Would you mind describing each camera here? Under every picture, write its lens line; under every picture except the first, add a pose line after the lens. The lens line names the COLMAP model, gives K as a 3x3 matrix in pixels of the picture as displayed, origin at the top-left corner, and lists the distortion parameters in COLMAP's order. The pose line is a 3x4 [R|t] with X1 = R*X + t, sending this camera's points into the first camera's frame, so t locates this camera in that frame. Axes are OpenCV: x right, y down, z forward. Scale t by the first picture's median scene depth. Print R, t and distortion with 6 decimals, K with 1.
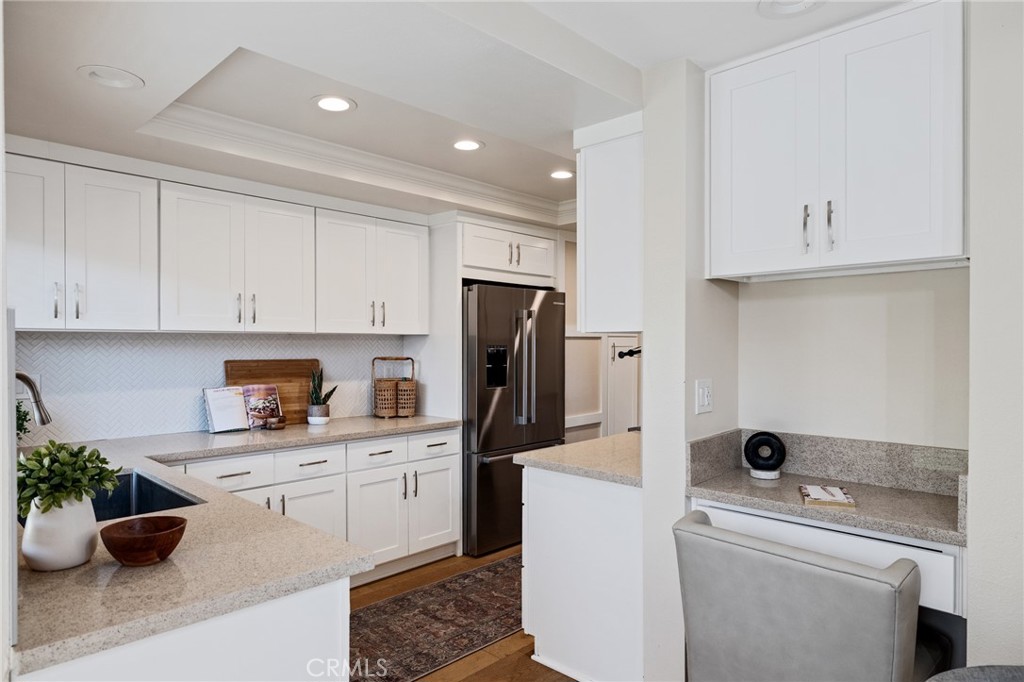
lens RADIAL K [[577.6, 0, 507.6], [0, 577.6, 343.1], [0, 0, 1]] dist [0.002067, 0.000547]
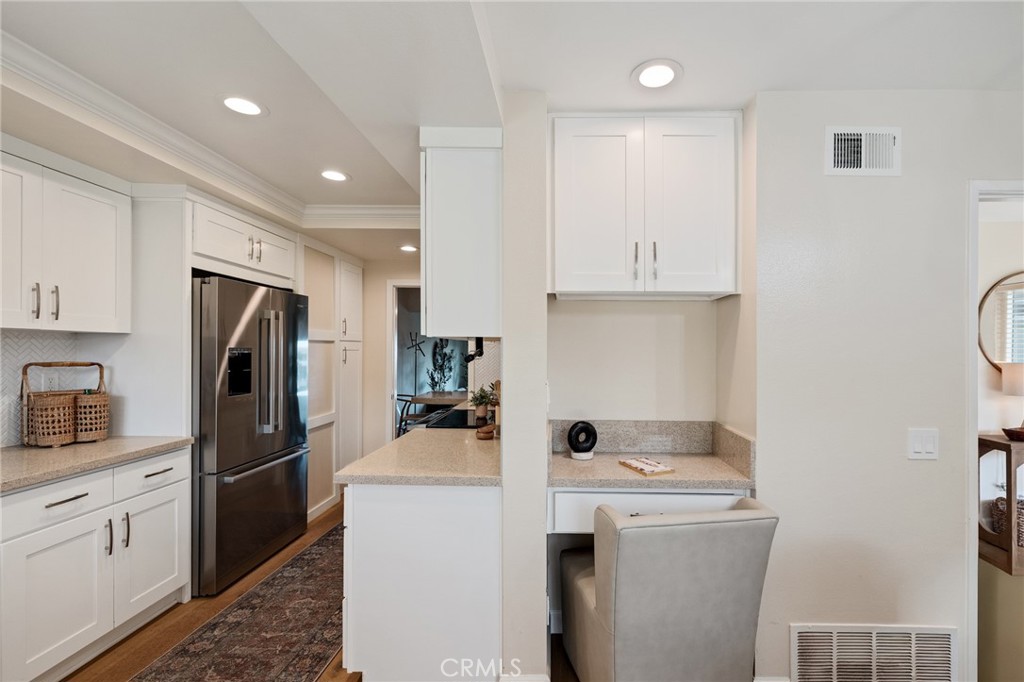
lens RADIAL K [[434.1, 0, 515.0], [0, 434.1, 345.7], [0, 0, 1]] dist [0.000152, -0.000287]
pose [[0.741597, 0.014473, 0.670690, -0.156252], [-0.011986, 0.999894, -0.008324, 0.000927], [-0.670739, -0.001866, 0.741691, 0.222701]]
